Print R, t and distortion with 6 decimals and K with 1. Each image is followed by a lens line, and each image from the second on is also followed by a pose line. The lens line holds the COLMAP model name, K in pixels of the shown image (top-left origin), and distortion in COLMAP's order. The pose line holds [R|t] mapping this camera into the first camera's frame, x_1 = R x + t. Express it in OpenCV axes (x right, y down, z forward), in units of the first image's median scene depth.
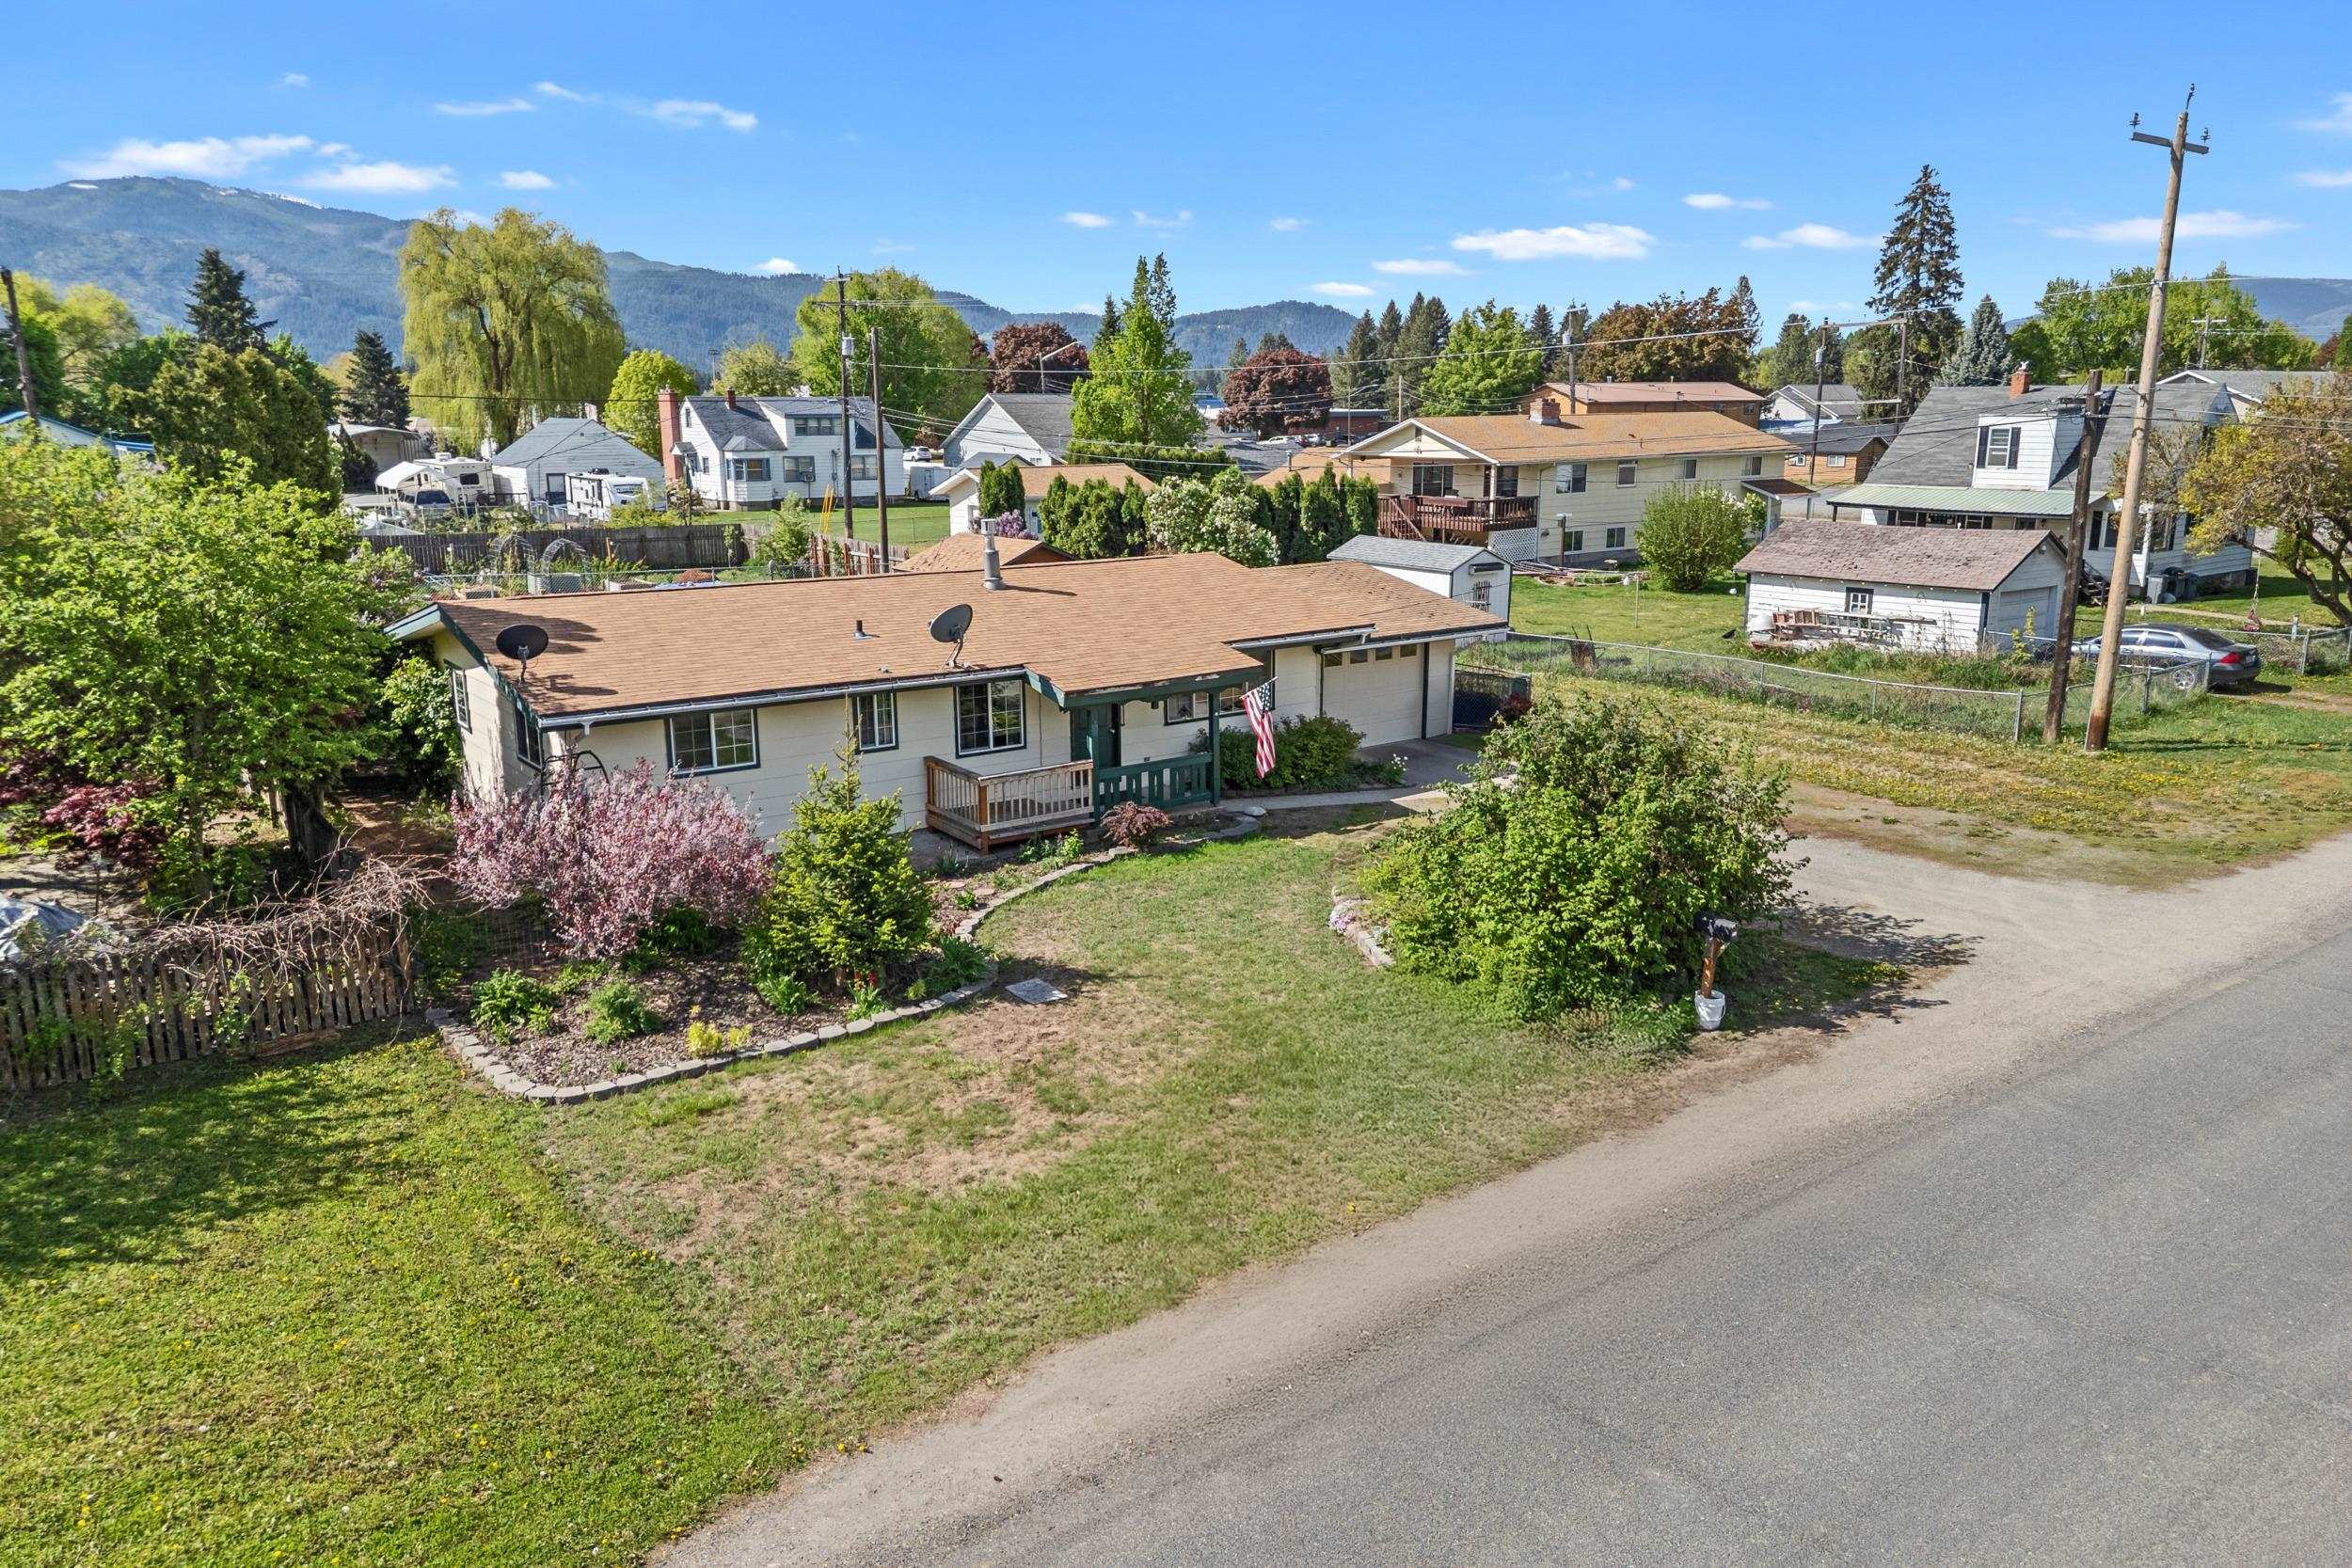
lens RADIAL K [[1649.0, 0, 1180.8], [0, 1649.0, 776.2], [0, 0, 1]] dist [0.083945, -0.085137]
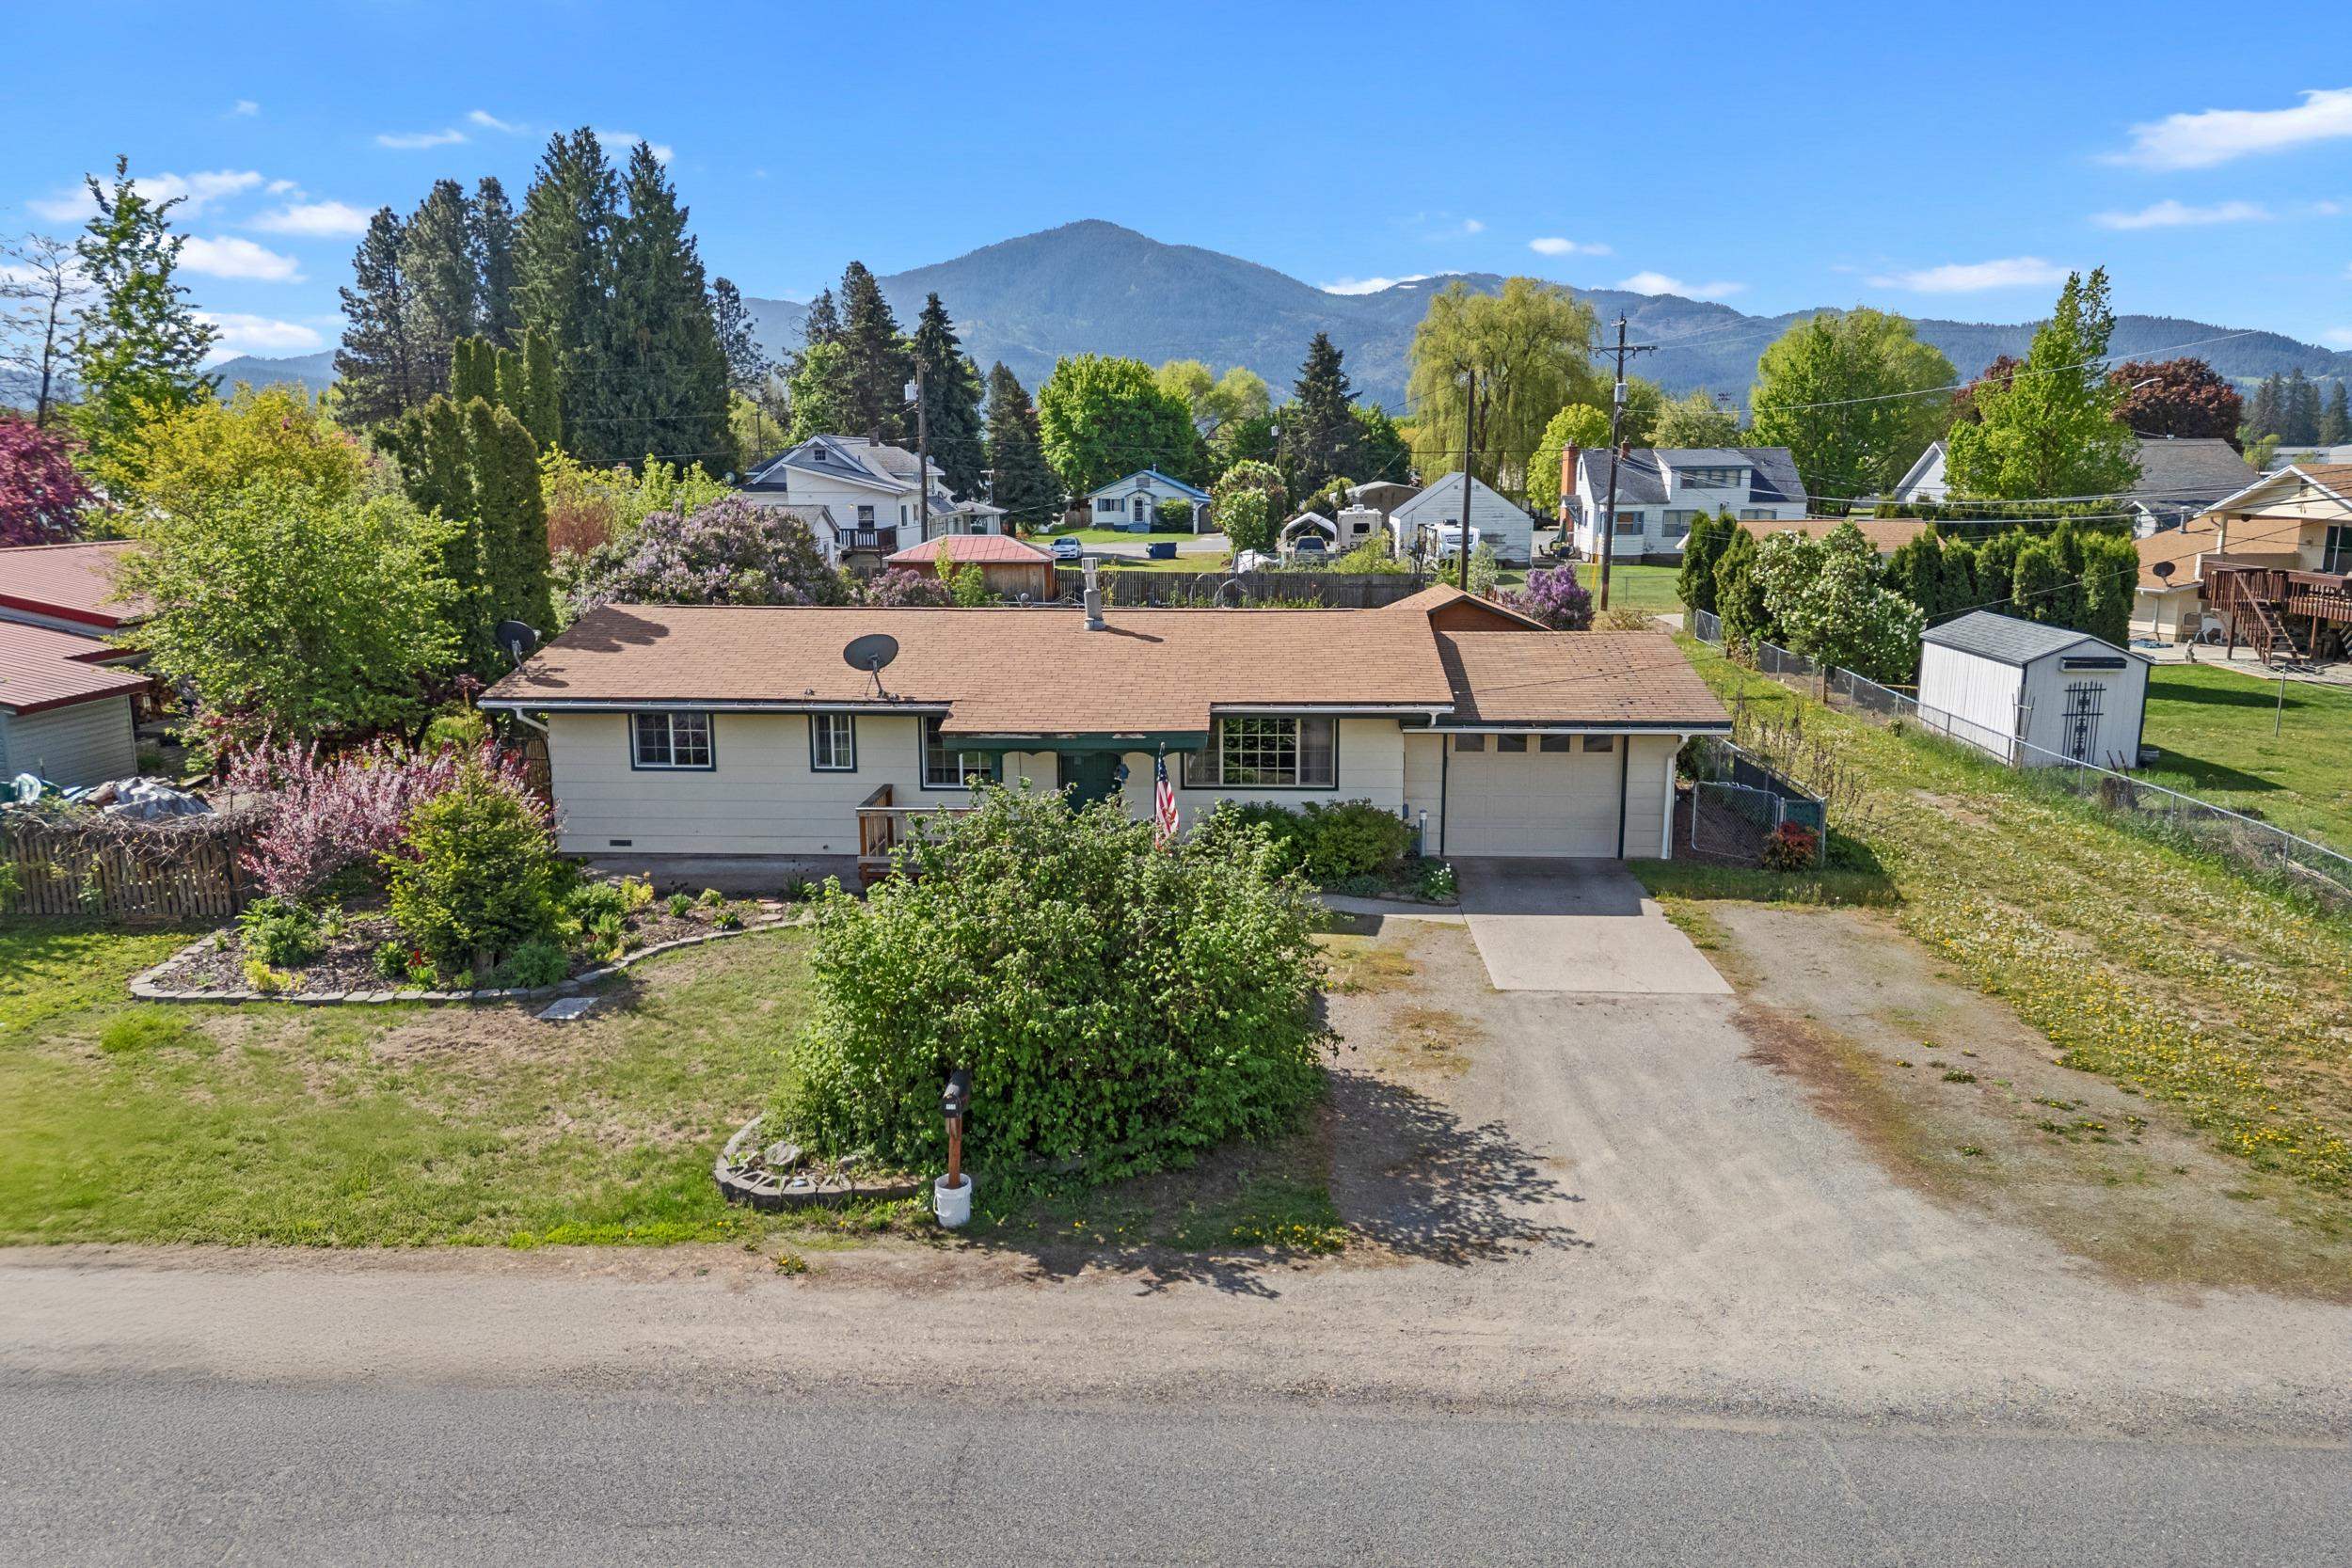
lens RADIAL K [[1656.5, 0, 1182.4], [0, 1656.5, 772.2], [0, 0, 1]] dist [0.090141, -0.111482]
pose [[0.768855, 0.116727, -0.628679, 0.636067], [-0.140733, 0.989978, 0.011698, -0.057793], [0.623744, 0.079482, 0.777577, 0.340104]]
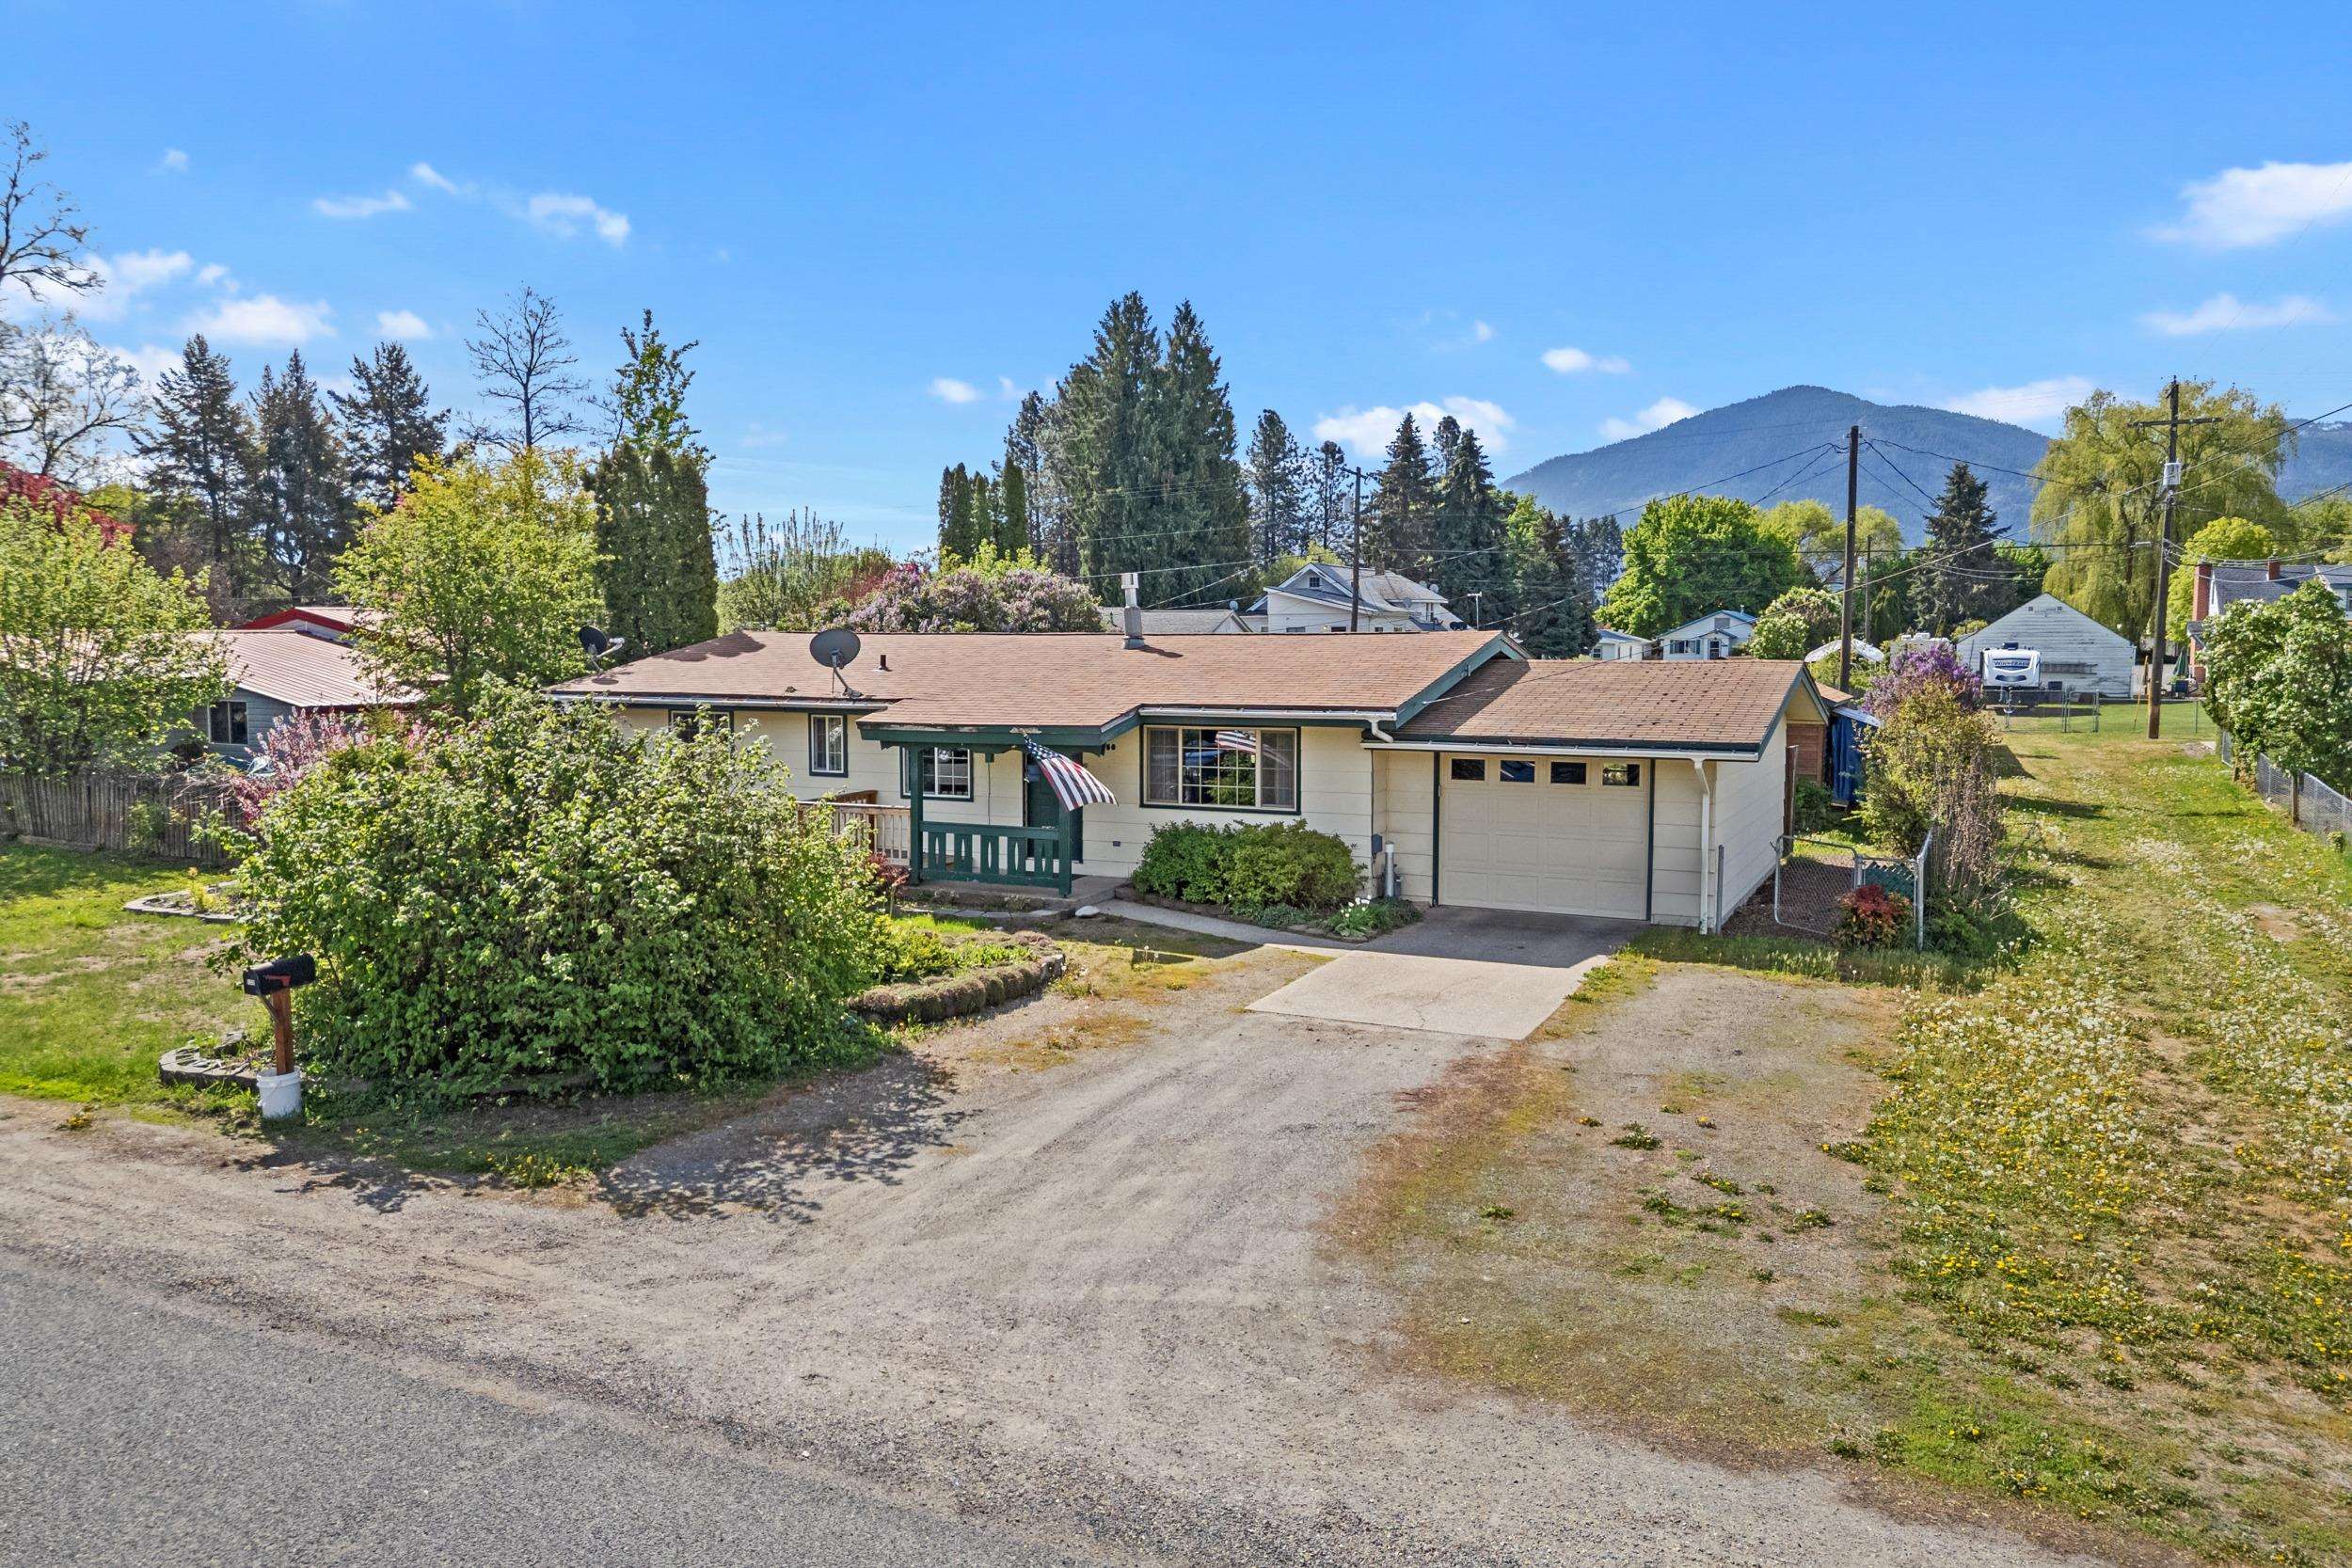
lens RADIAL K [[1649.0, 0, 1180.8], [0, 1649.0, 776.2], [0, 0, 1]] dist [0.083945, -0.085137]
pose [[0.451703, 0.075285, -0.888986, 0.827196], [-0.197176, 0.980218, -0.017176, -0.040754], [0.870107, 0.183045, 0.457611, 0.728666]]
